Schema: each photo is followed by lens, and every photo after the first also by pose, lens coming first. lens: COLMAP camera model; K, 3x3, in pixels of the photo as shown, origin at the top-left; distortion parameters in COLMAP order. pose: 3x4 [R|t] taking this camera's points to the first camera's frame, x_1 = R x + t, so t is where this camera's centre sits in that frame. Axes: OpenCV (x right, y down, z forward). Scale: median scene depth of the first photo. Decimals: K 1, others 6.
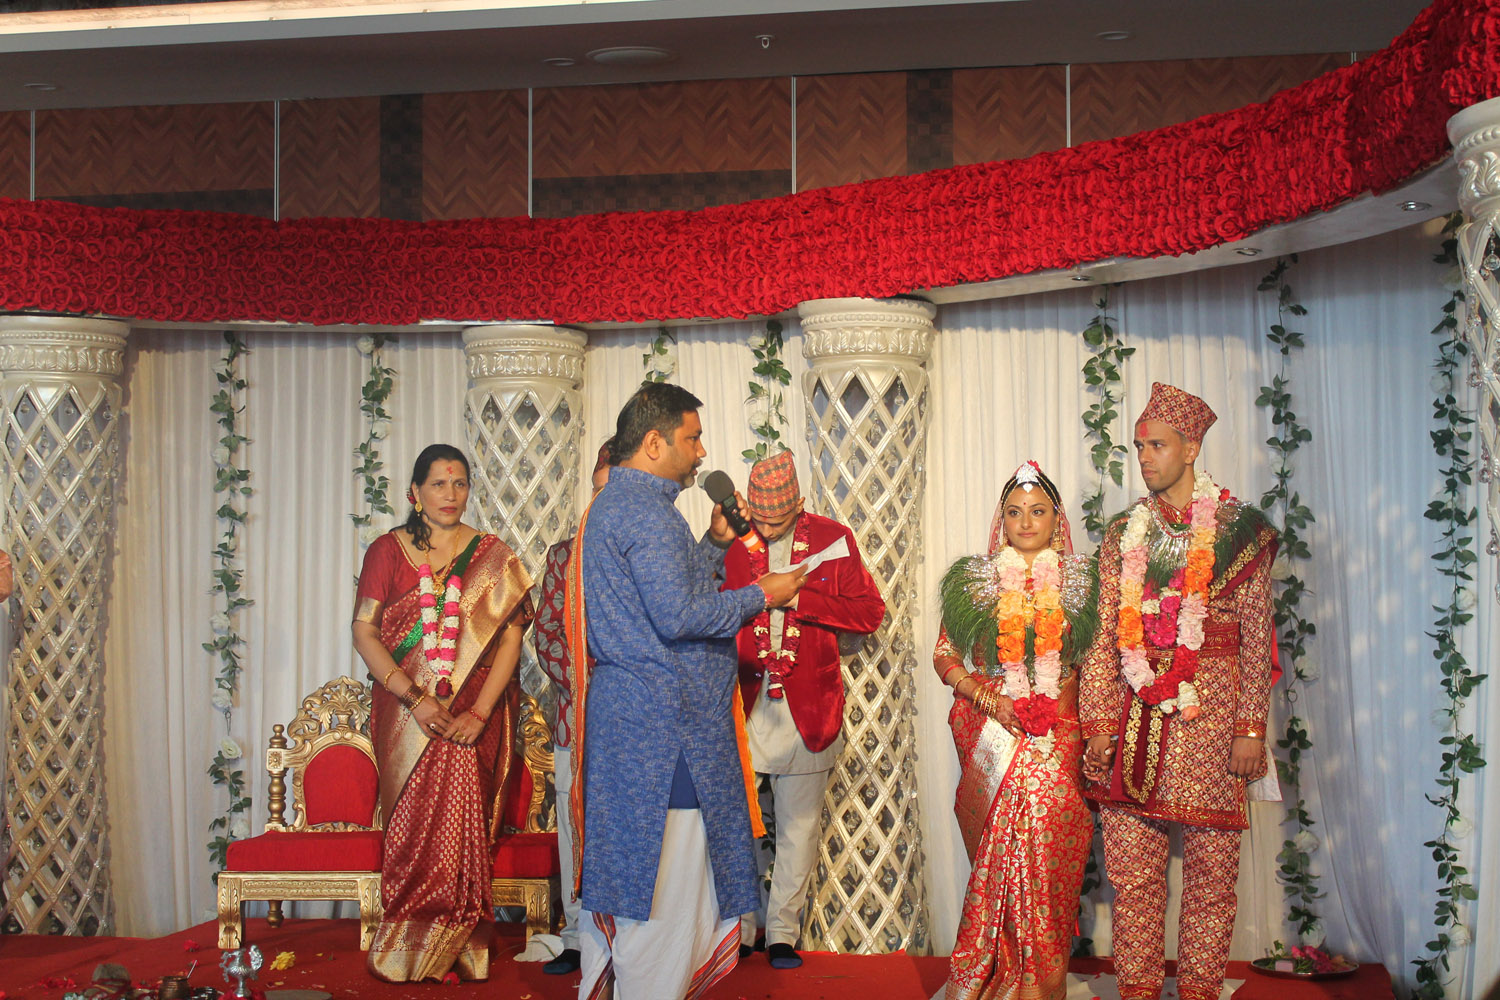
lens RADIAL K [[2352.2, 0, 766.5], [0, 2352.2, 521.2], [0, 0, 1]] dist [-0.044577, 0.208833]
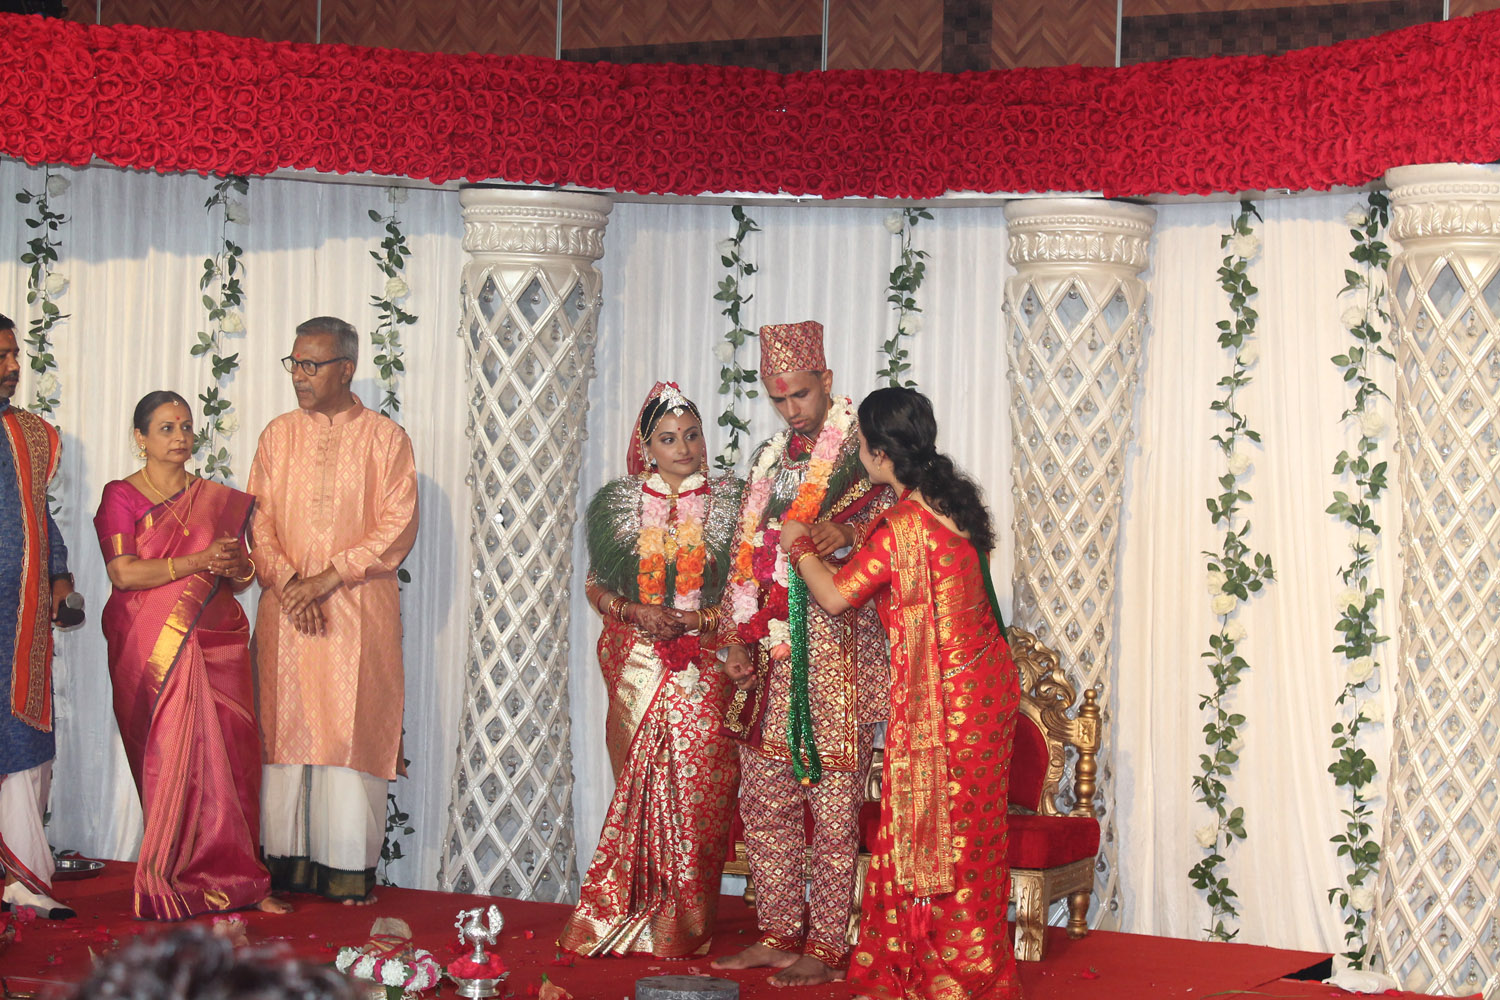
lens RADIAL K [[2939.6, 0, 754.7], [0, 2939.6, 505.2], [0, 0, 1]] dist [0.008682, 0.304010]
pose [[0.950759, 0.030938, -0.308383, 0.117827], [-0.024014, 0.999368, 0.026222, -0.000889], [0.308999, -0.017525, 0.950901, -0.012116]]
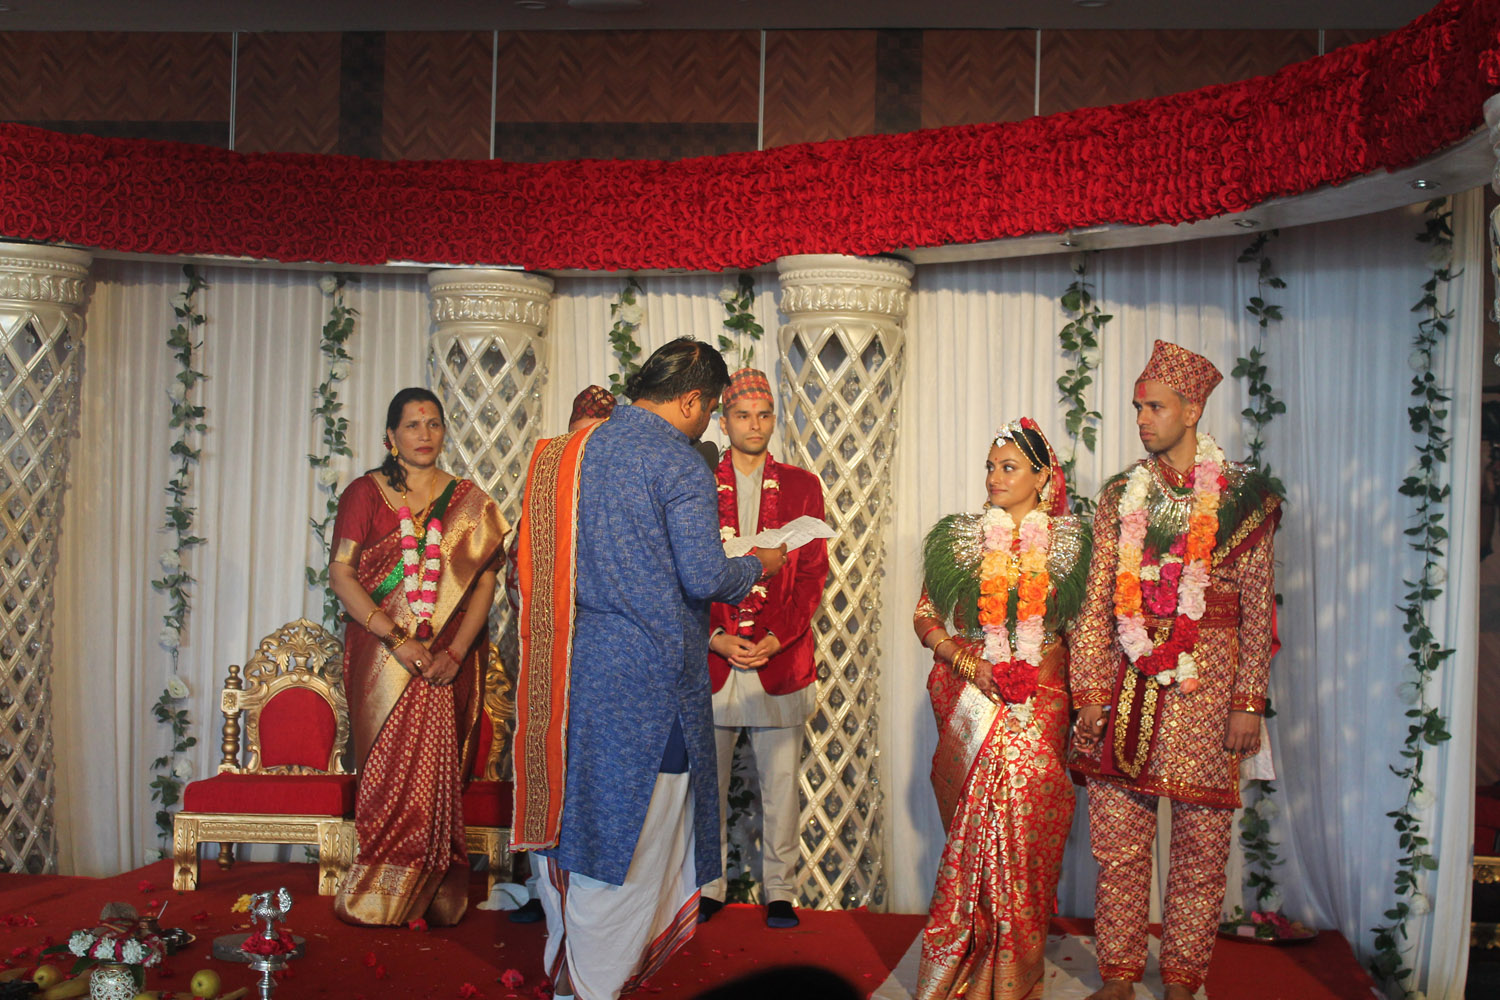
lens RADIAL K [[2352.2, 0, 766.5], [0, 2352.2, 521.2], [0, 0, 1]] dist [-0.044577, 0.208833]
pose [[0.998027, 0.031269, 0.054450, -0.040800], [-0.032269, 0.999324, 0.017601, 0.001459], [-0.053862, -0.019323, 0.998361, 0.002439]]
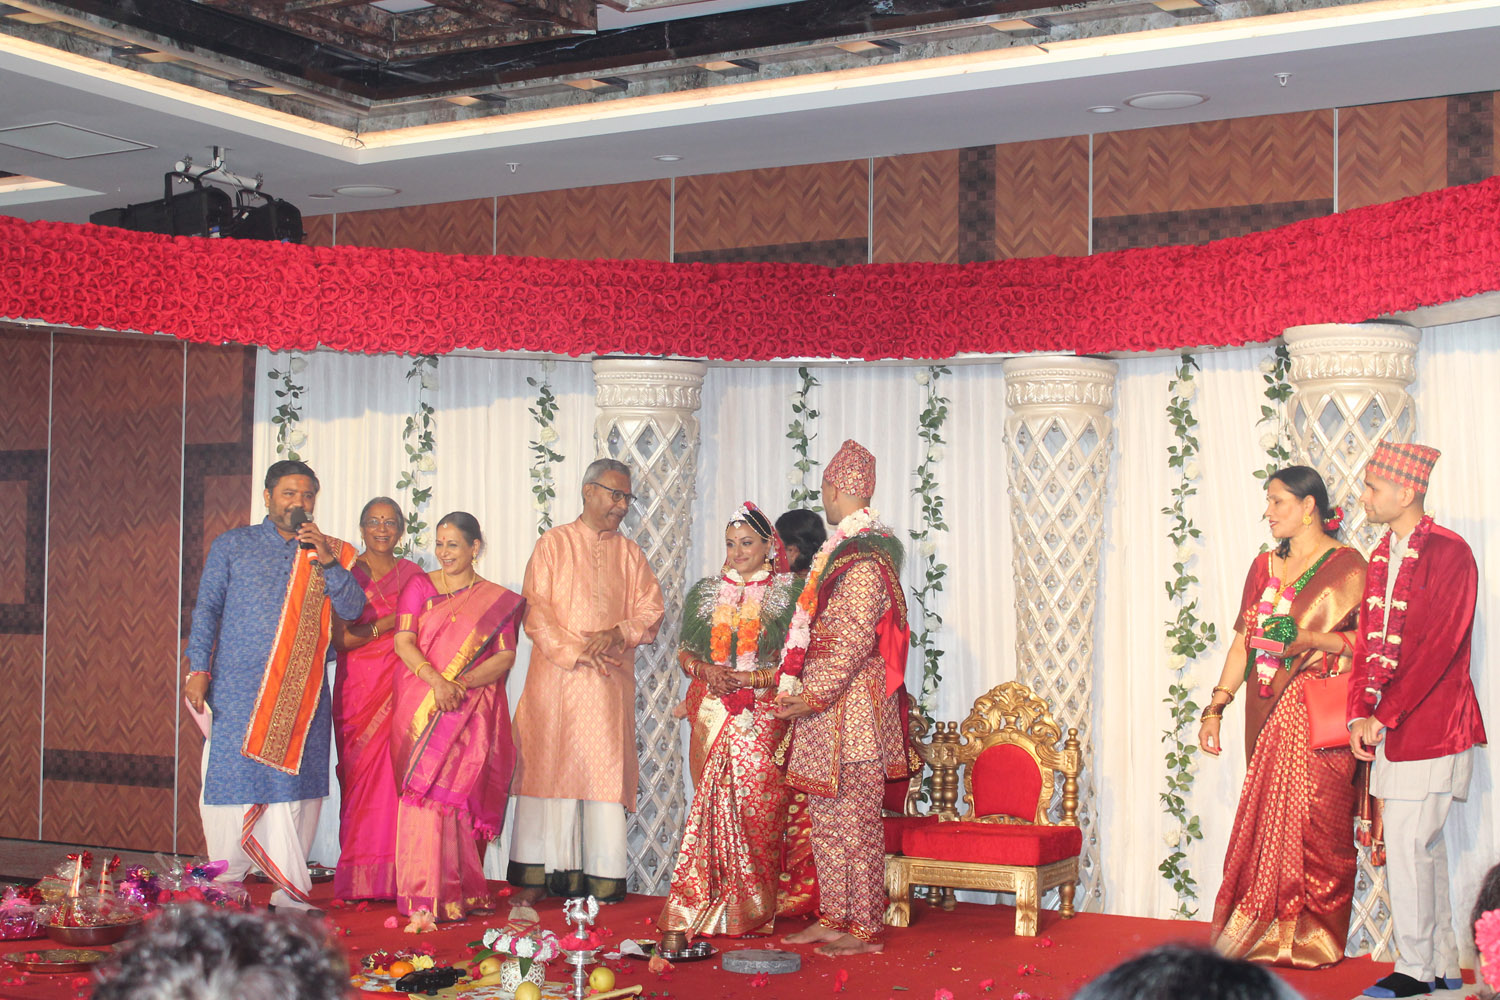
lens RADIAL K [[2263.6, 0, 750.0], [0, 2263.6, 500.0], [0, 0, 1]] dist [-0.039013, 0.148626]
pose [[0.934029, -0.002190, -0.357191, 0.146933], [-0.003277, 0.999887, -0.014698, -0.001486], [0.357183, 0.014899, 0.933916, -0.023353]]
